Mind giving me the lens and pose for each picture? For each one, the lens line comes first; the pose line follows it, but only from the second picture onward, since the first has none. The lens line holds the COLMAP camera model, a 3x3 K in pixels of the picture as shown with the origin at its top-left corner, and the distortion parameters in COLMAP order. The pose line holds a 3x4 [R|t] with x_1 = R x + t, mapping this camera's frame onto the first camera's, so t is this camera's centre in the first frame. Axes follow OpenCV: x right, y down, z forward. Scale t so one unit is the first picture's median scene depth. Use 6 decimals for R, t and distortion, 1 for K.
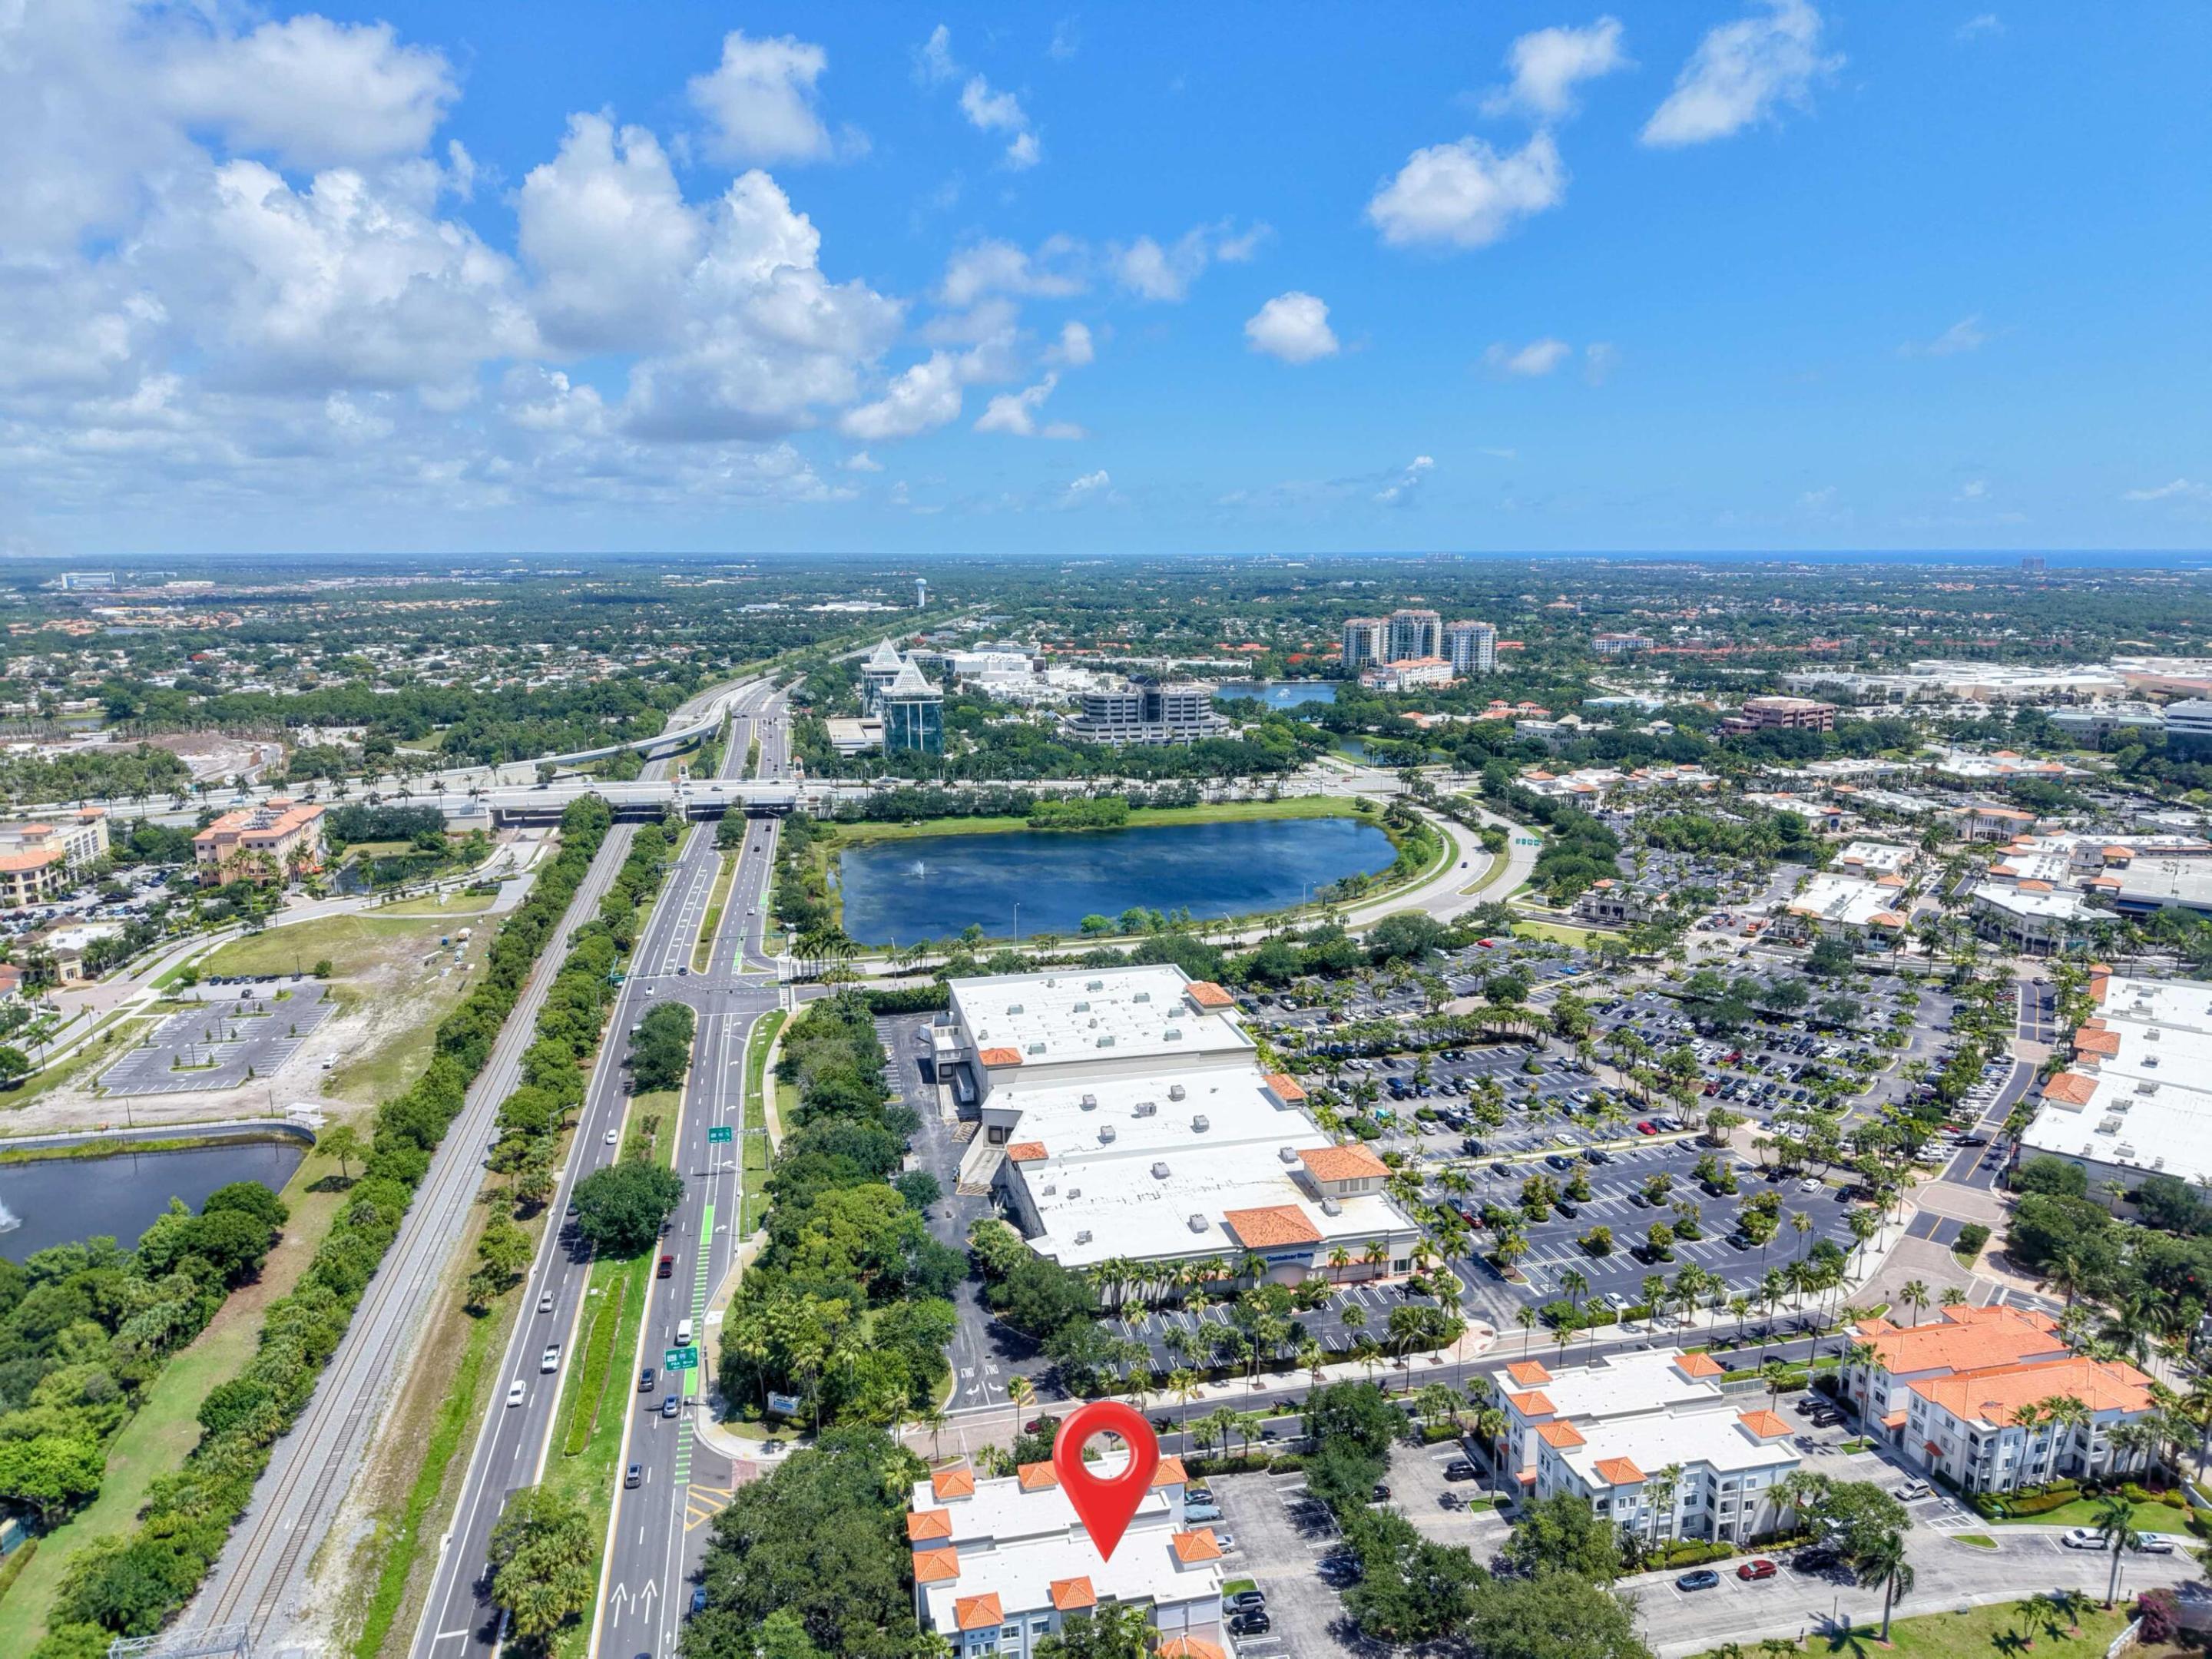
lens RADIAL K [[1466.8, 0, 1102.3], [0, 1466.8, 830.8], [0, 0, 1]] dist [0.040705, -0.049557]
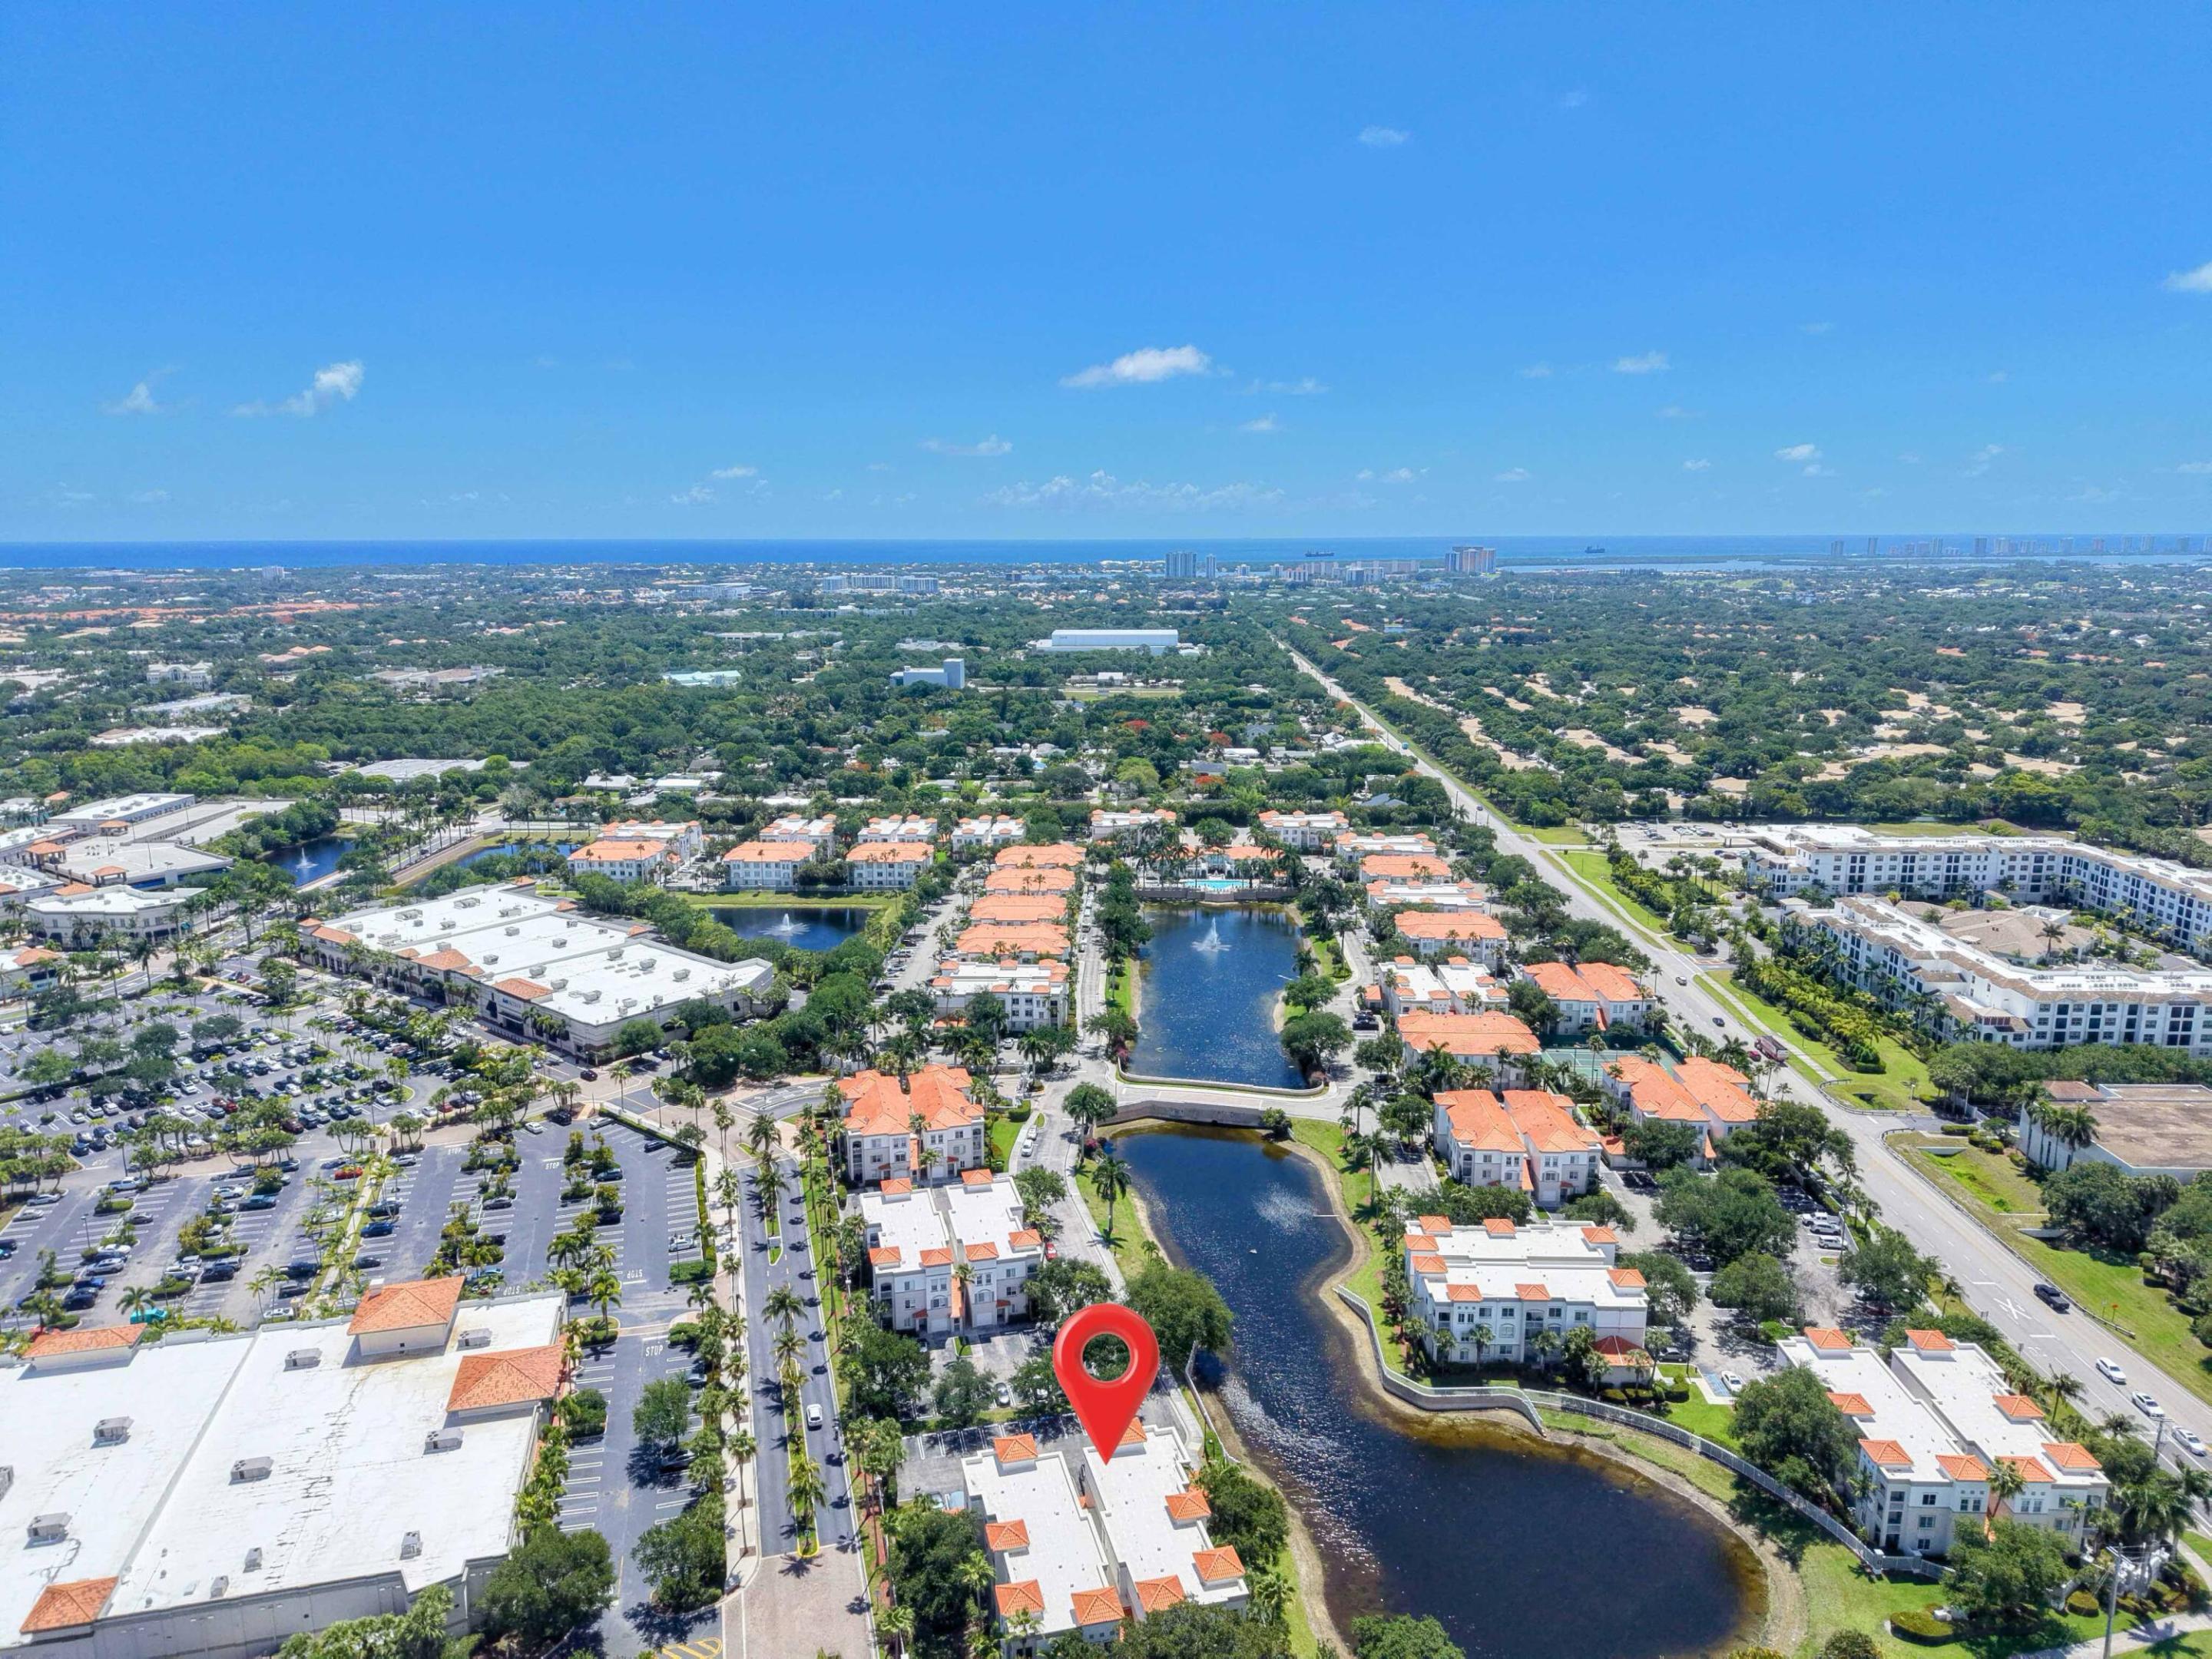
lens RADIAL K [[1466.8, 0, 1102.3], [0, 1466.8, 830.8], [0, 0, 1]] dist [0.040705, -0.049557]
pose [[-0.003418, -0.199093, 0.979975, -0.514625], [0.198661, 0.960312, 0.195791, -0.093172], [-0.980062, 0.195352, 0.036270, 0.492584]]
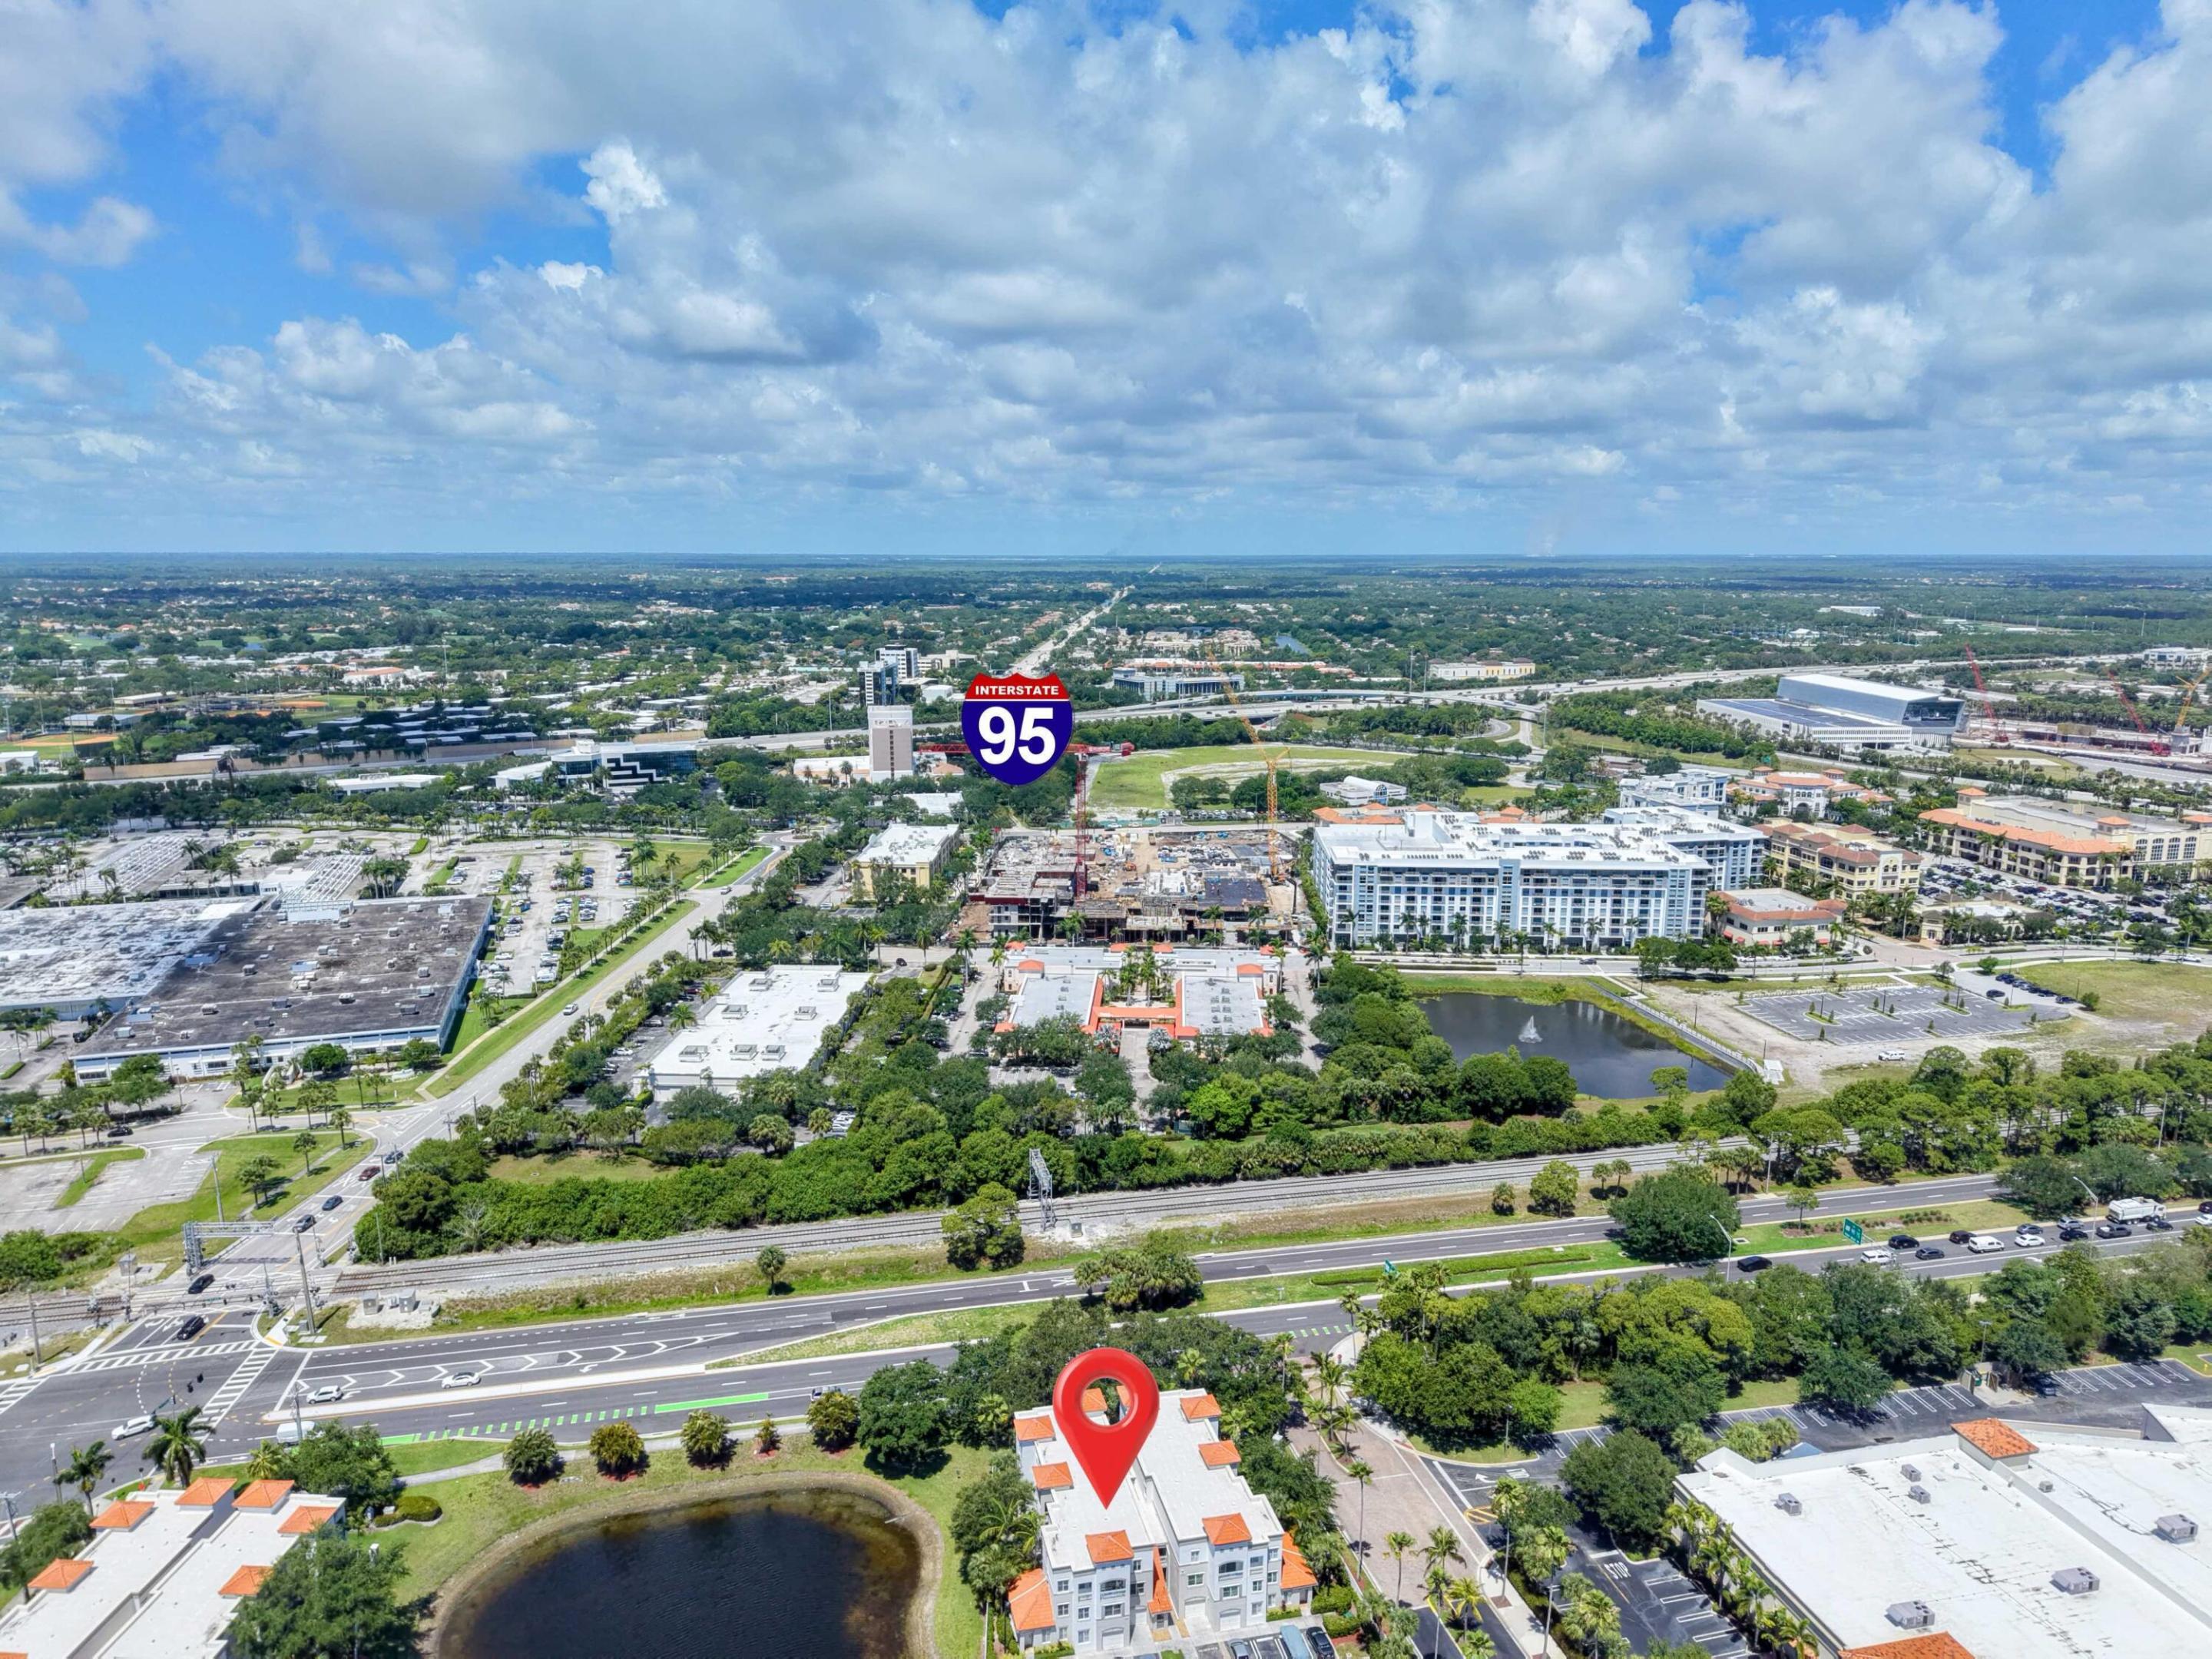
lens RADIAL K [[1466.8, 0, 1102.3], [0, 1466.8, 830.8], [0, 0, 1]] dist [0.040705, -0.049557]
pose [[-0.020536, 0.193617, -0.980862, 0.522315], [-0.194495, 0.961552, 0.193878, -0.097204], [0.980689, 0.194754, 0.017911, 0.489646]]
